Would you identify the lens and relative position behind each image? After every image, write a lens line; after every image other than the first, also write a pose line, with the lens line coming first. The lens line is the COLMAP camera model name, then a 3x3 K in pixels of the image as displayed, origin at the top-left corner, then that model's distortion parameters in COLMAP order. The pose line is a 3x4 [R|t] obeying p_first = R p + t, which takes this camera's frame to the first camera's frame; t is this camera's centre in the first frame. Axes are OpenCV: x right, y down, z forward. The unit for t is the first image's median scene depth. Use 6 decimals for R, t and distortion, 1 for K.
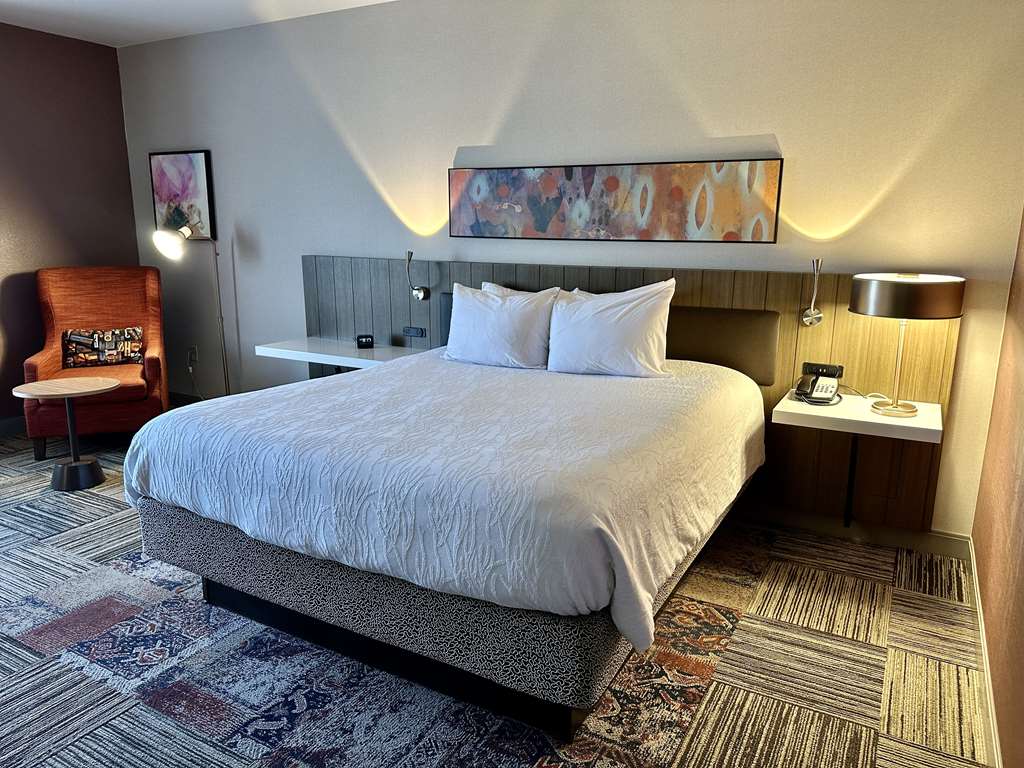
lens RADIAL K [[720.4, 0, 509.9], [0, 720.4, 382.4], [0, 0, 1]] dist [0.075938, -0.089837]
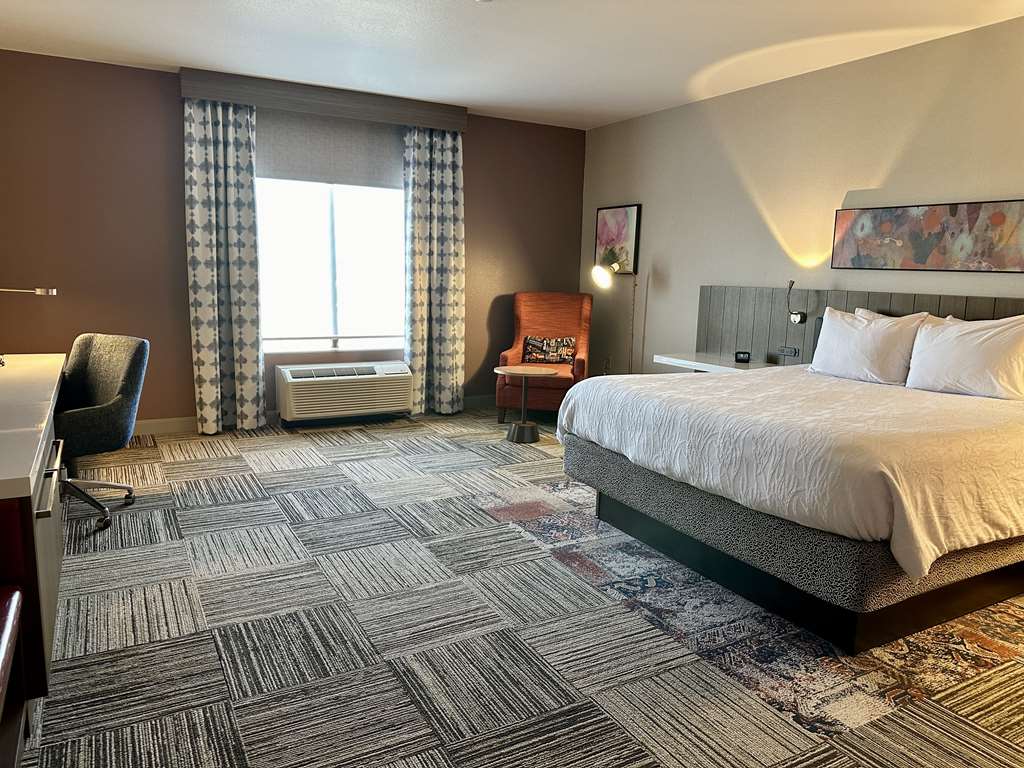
lens RADIAL K [[720.4, 0, 509.9], [0, 720.4, 382.4], [0, 0, 1]] dist [0.075938, -0.089837]
pose [[0.851474, 0.096495, -0.515442, 0.107843], [-0.130533, 0.990987, -0.030111, 0.084903], [0.507891, 0.092920, 0.856395, -0.244398]]
